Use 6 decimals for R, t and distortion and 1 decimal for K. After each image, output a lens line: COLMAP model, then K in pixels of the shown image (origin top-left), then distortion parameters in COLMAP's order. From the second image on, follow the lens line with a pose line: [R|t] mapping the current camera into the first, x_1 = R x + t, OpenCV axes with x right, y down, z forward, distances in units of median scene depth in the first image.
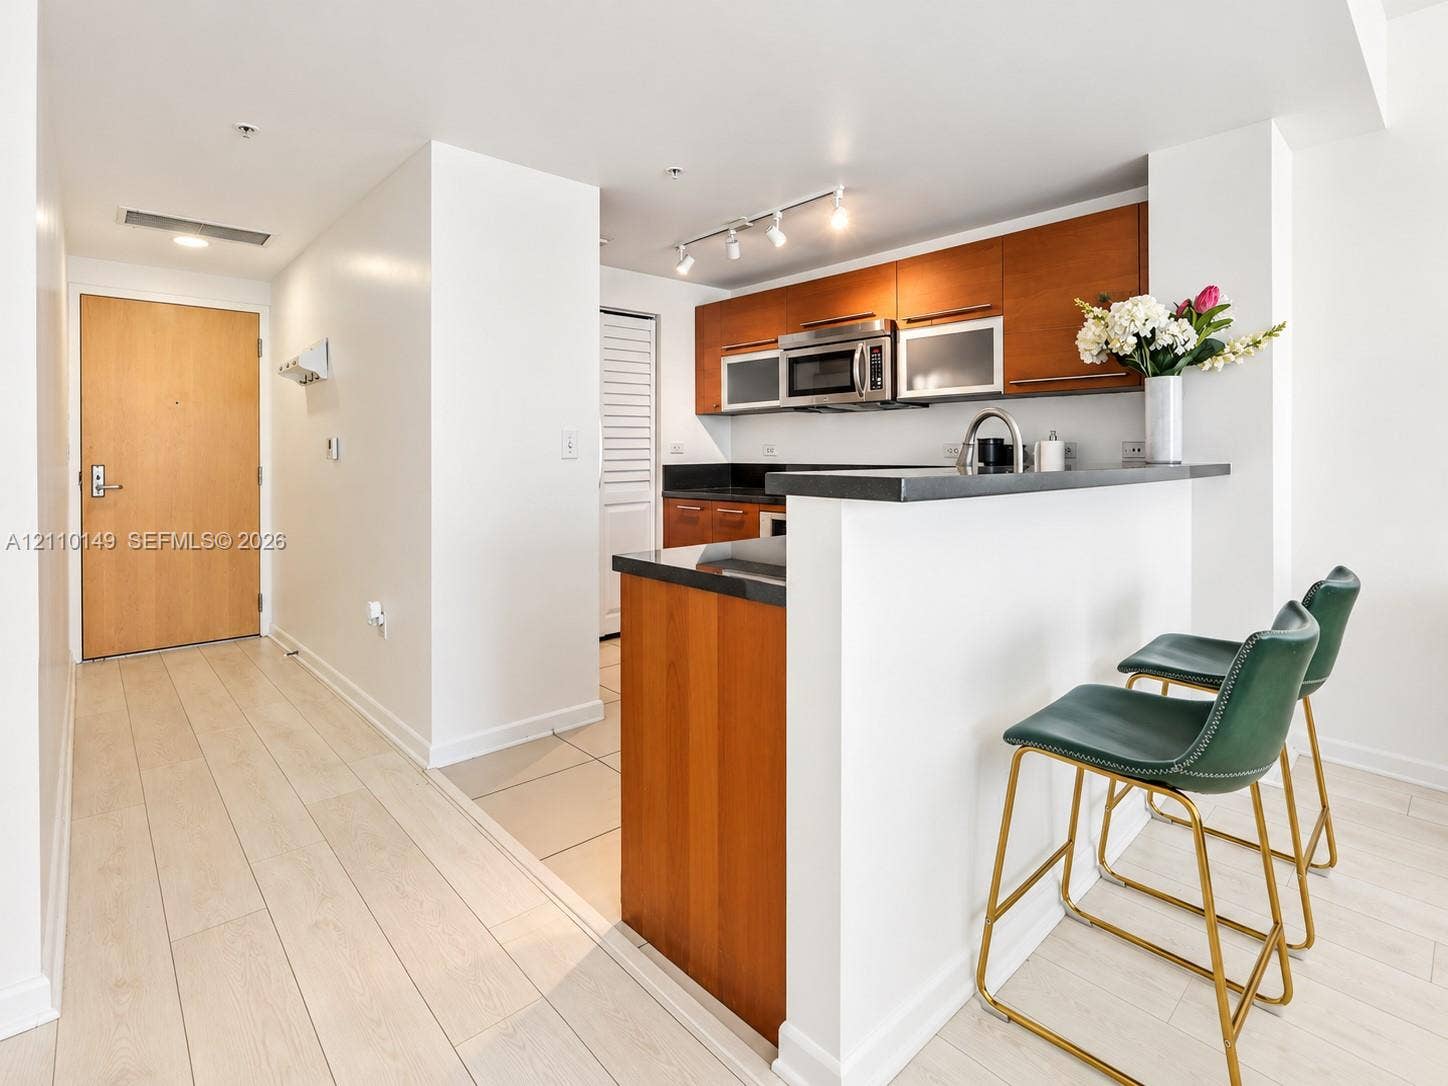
lens RADIAL K [[680.3, 0, 722.7], [0, 680.3, 540.8], [0, 0, 1]] dist [0.002347, 0.000633]
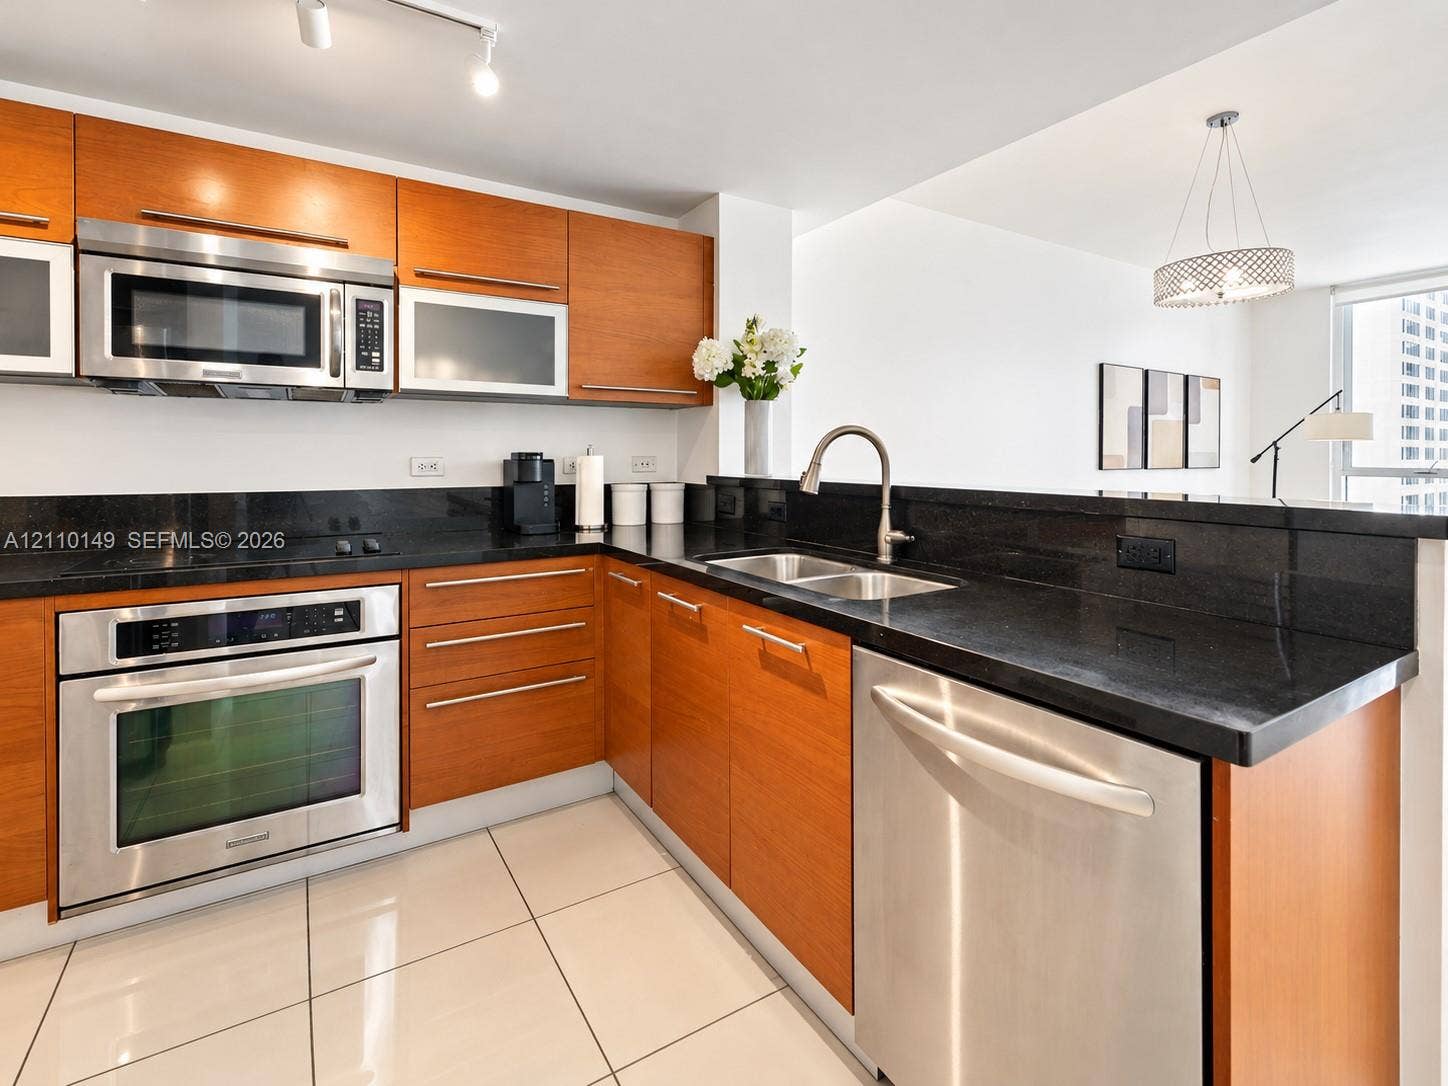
lens RADIAL K [[680.3, 0, 722.7], [0, 680.3, 540.8], [0, 0, 1]] dist [0.002347, 0.000633]
pose [[0.167212, -0.129115, 0.977430, -0.355532], [0.122141, 0.986464, 0.109413, -0.098726], [-0.978326, 0.101089, 0.180718, 0.598956]]
